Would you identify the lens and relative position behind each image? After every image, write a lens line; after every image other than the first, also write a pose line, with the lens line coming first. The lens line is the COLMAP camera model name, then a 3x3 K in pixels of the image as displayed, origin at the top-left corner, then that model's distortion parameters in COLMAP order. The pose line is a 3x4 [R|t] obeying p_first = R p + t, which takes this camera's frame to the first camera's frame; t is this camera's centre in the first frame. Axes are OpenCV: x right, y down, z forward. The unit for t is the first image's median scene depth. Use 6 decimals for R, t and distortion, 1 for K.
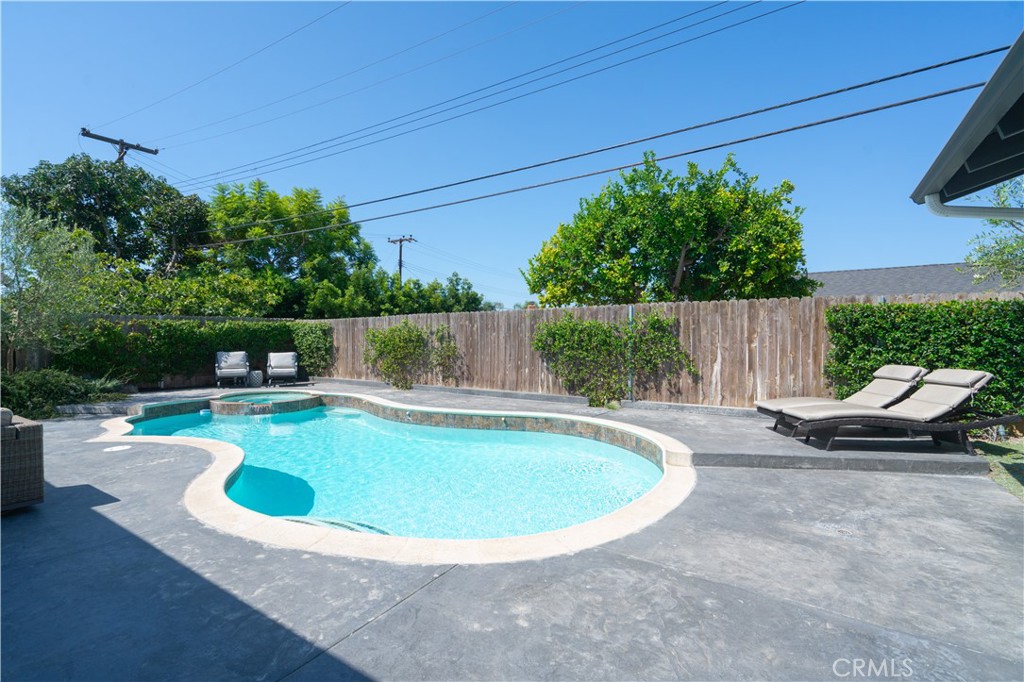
lens RADIAL K [[461.1, 0, 509.5], [0, 461.1, 344.3], [0, 0, 1]] dist [-0.002050, -0.000228]
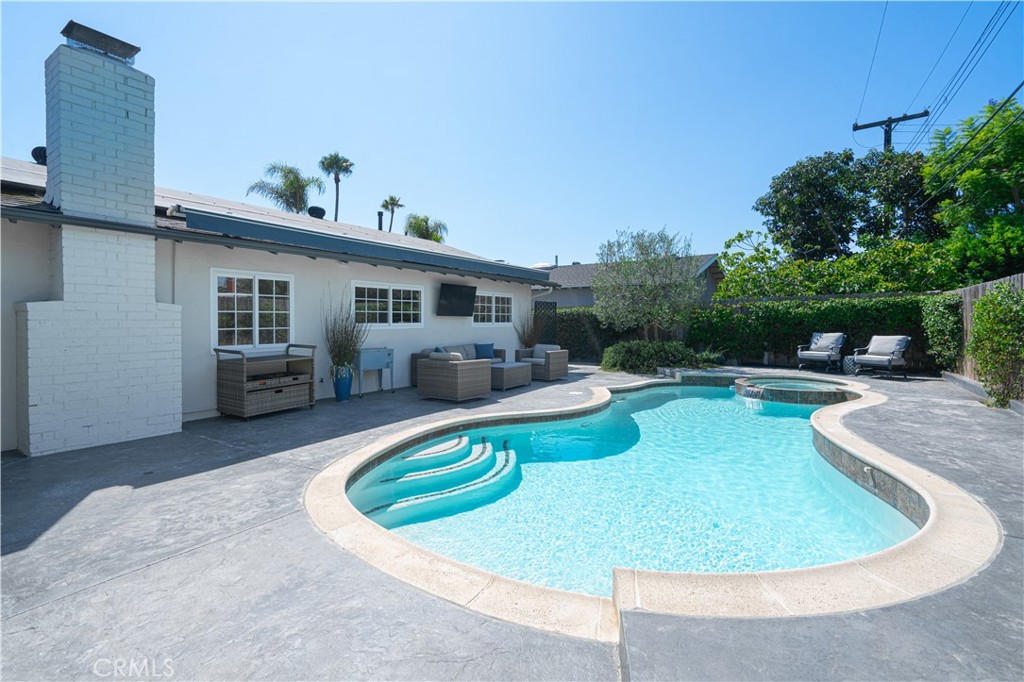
lens RADIAL K [[462.6, 0, 511.1], [0, 462.6, 333.0], [0, 0, 1]] dist [-0.003379, -0.000559]
pose [[0.002387, 0.024776, -0.999690, 0.323703], [-0.003819, 0.999686, 0.024767, -0.003992], [0.999990, 0.003758, 0.002481, 0.374827]]
